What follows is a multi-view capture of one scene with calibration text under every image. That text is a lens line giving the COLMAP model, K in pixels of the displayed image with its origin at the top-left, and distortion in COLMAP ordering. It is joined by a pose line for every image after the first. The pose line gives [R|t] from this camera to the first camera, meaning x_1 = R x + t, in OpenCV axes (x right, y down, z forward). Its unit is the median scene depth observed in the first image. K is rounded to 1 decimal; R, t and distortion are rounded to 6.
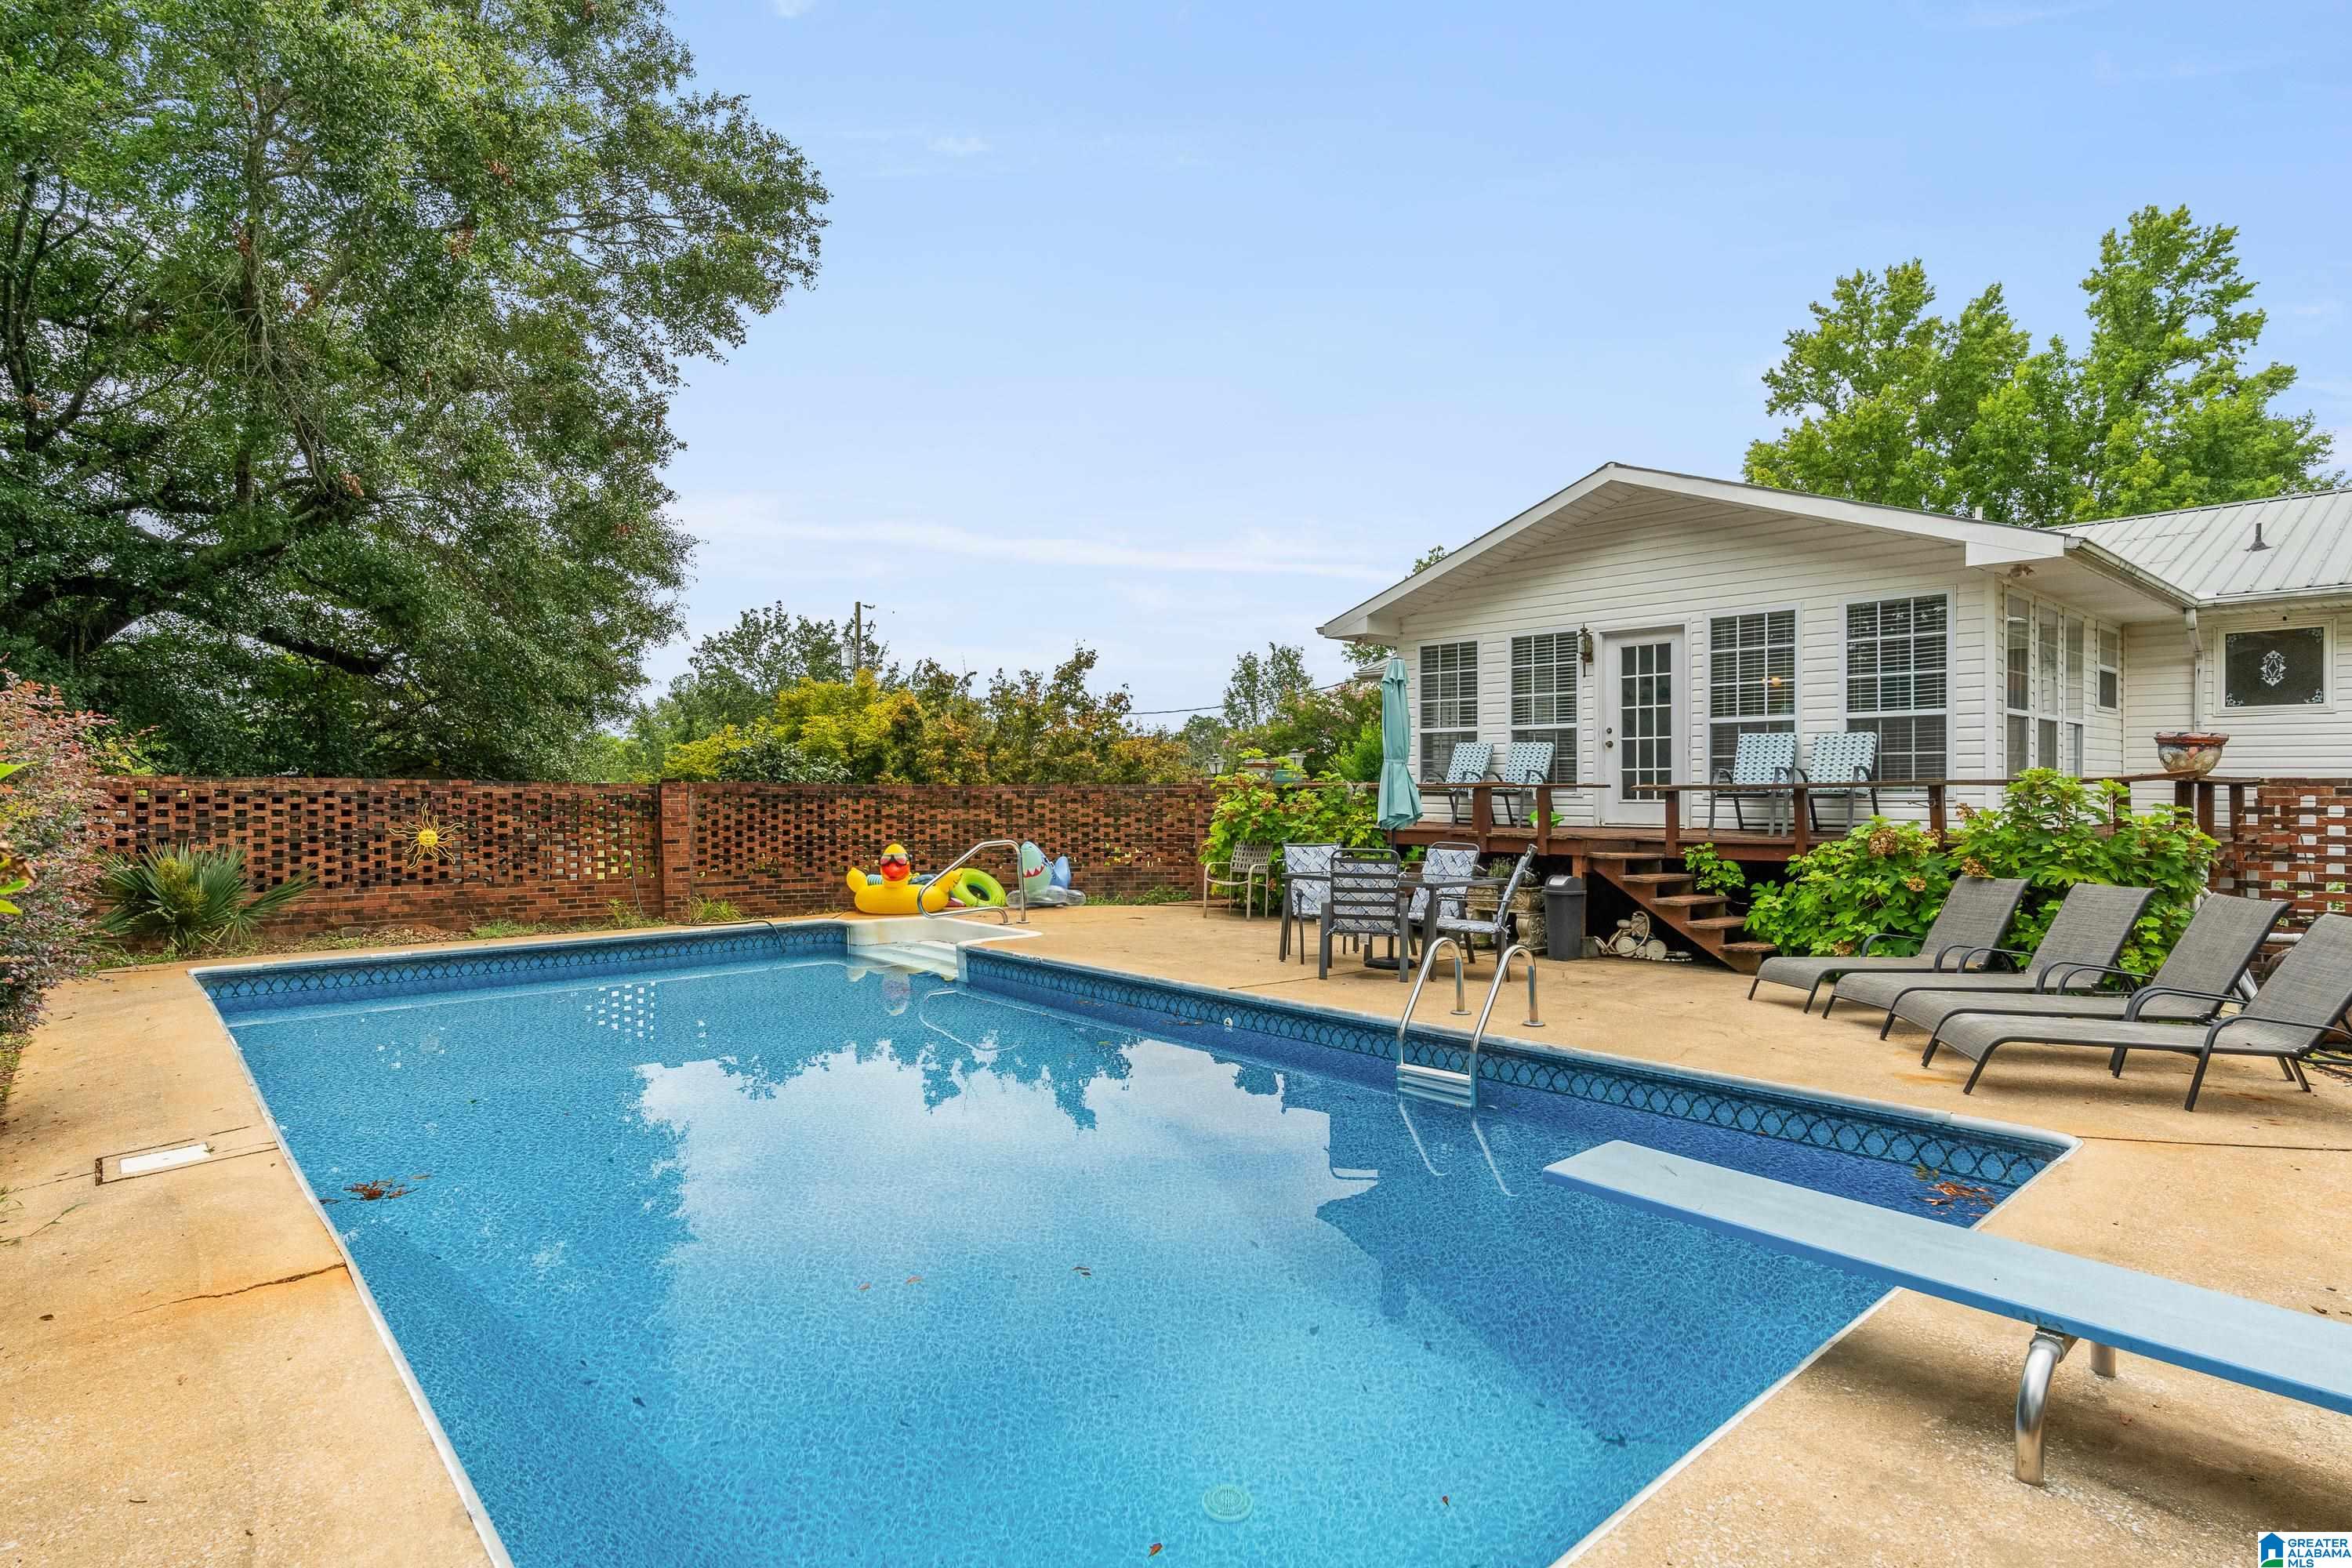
lens RADIAL K [[1203.0, 0, 1176.0], [0, 1203.0, 784.0], [0, 0, 1]] dist [-0.001467, -0.000124]
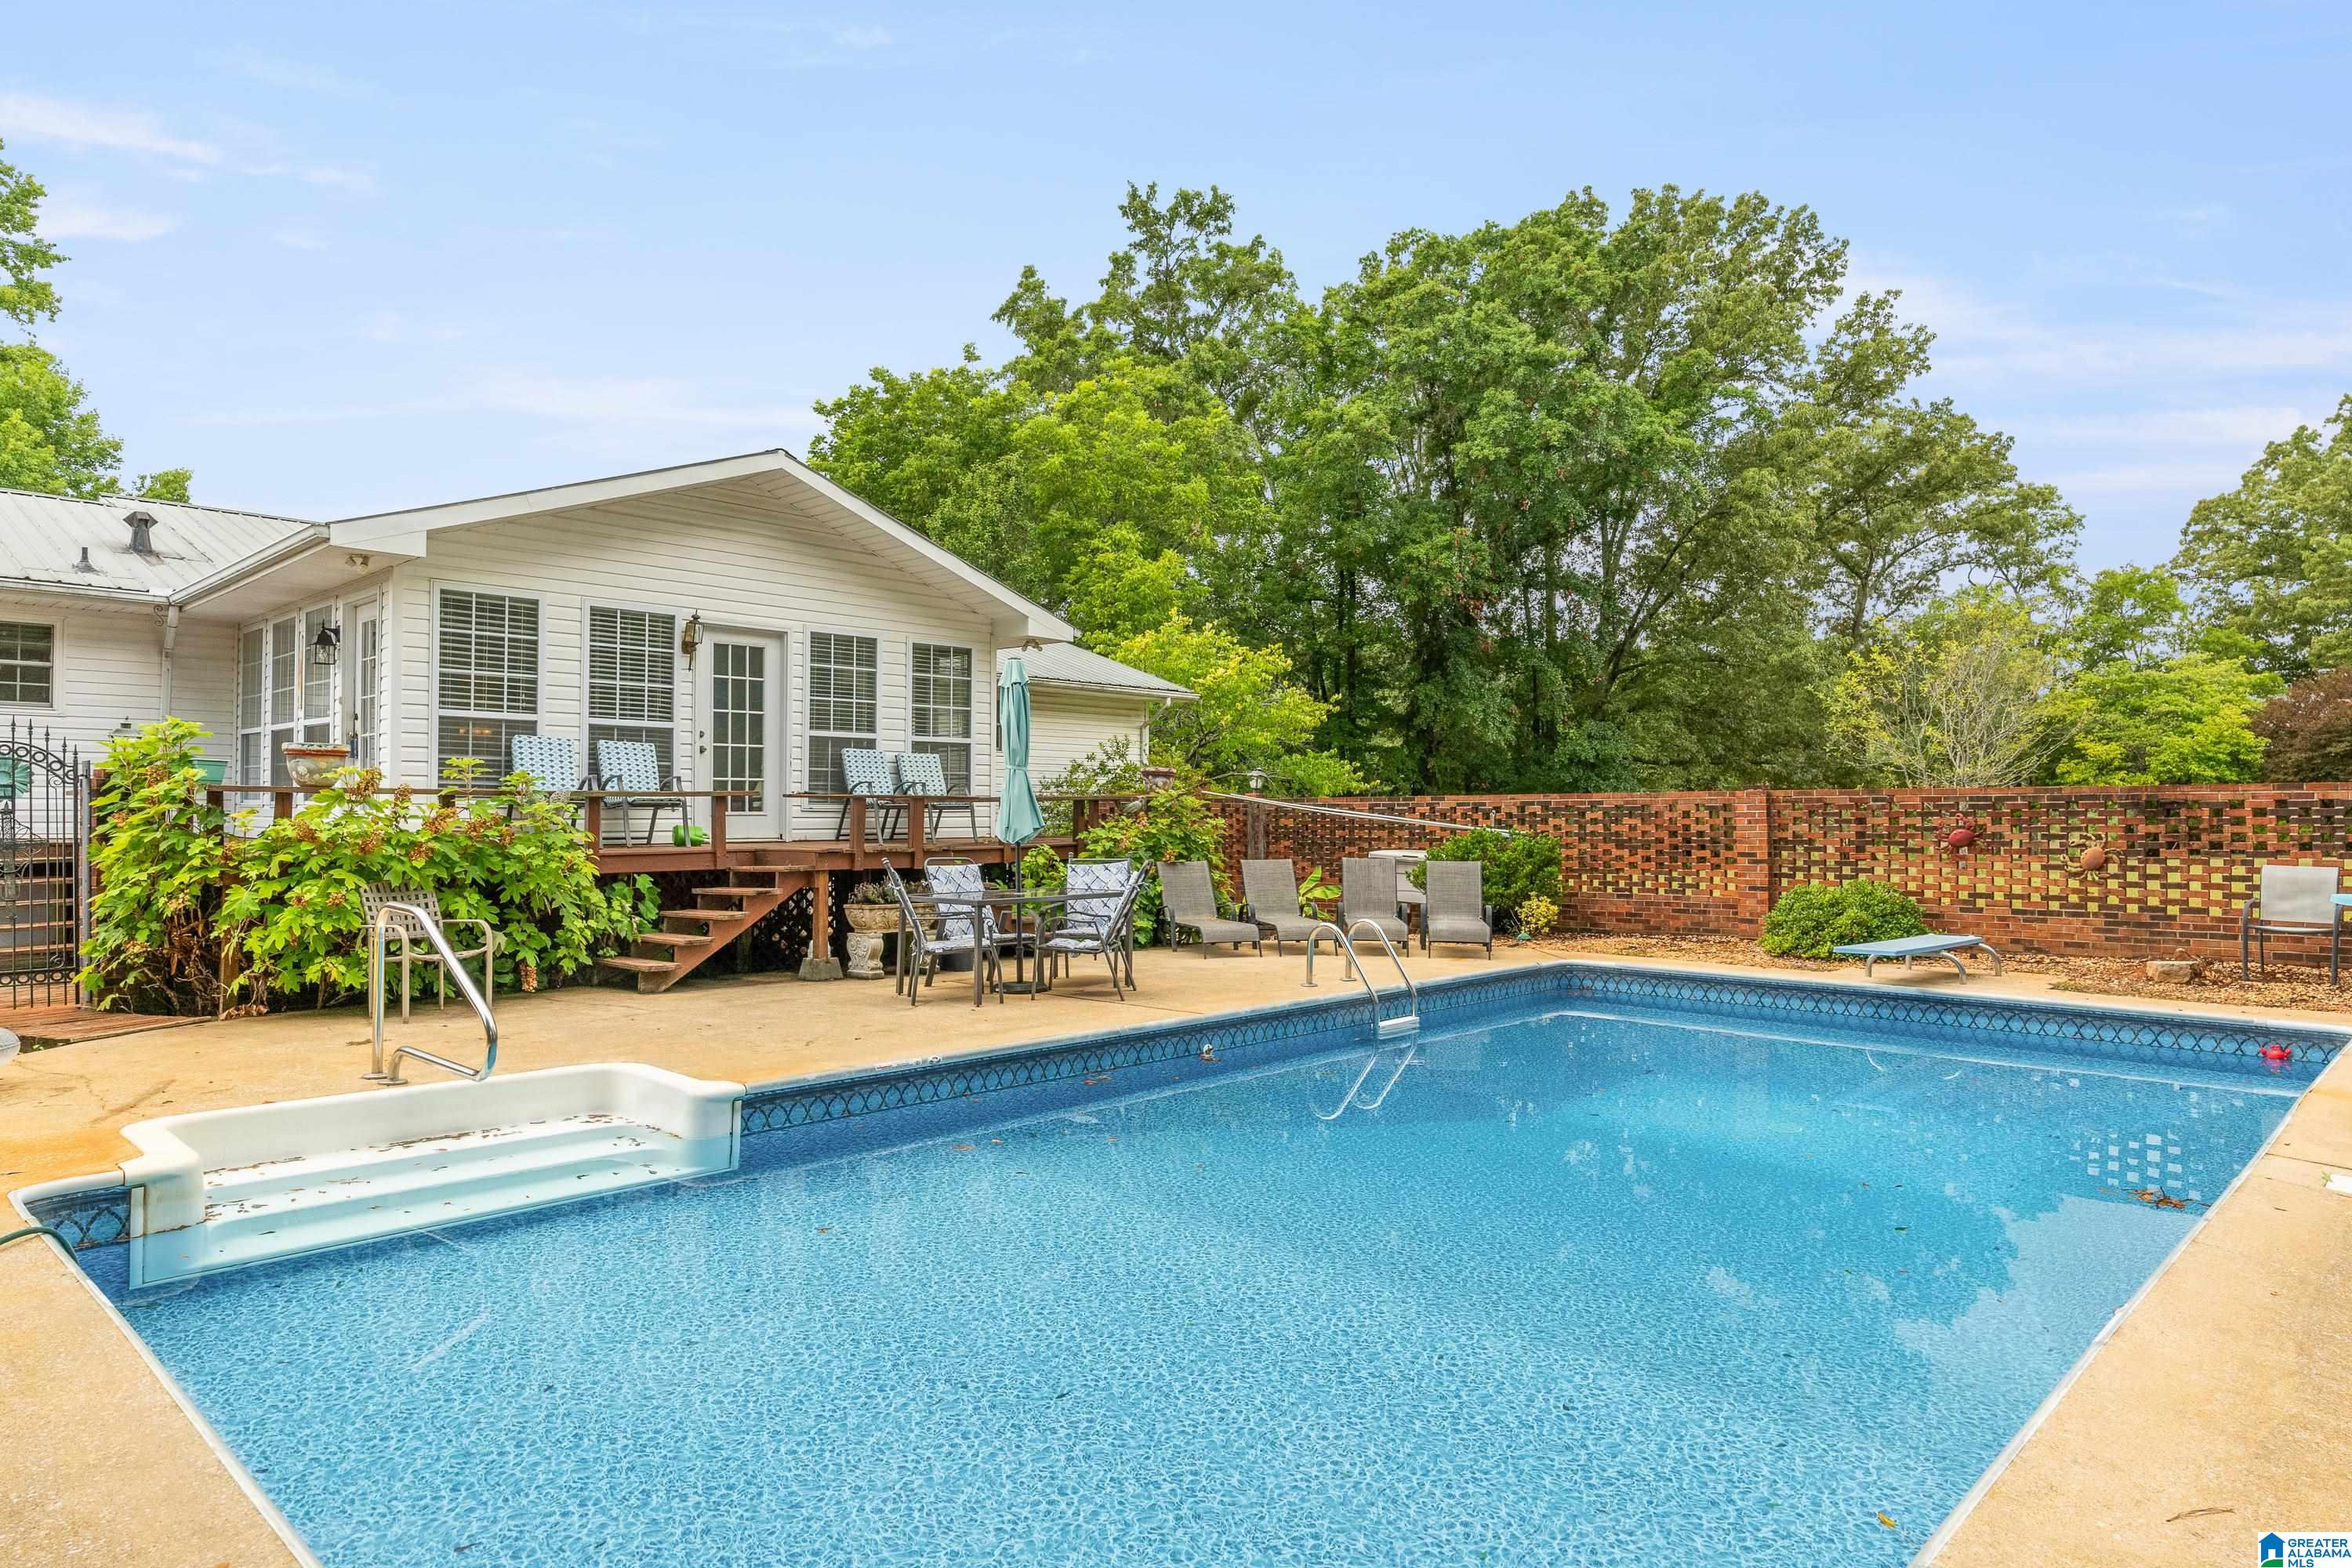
lens RADIAL K [[1418.8, 0, 1176.0], [0, 1418.8, 784.0], [0, 0, 1]] dist [0.000703, 0.000107]
pose [[-0.069852, 0.011221, 0.997494, -0.745751], [-0.013475, 0.999835, -0.012191, 0.000726], [-0.997466, -0.014293, -0.069690, 0.758738]]
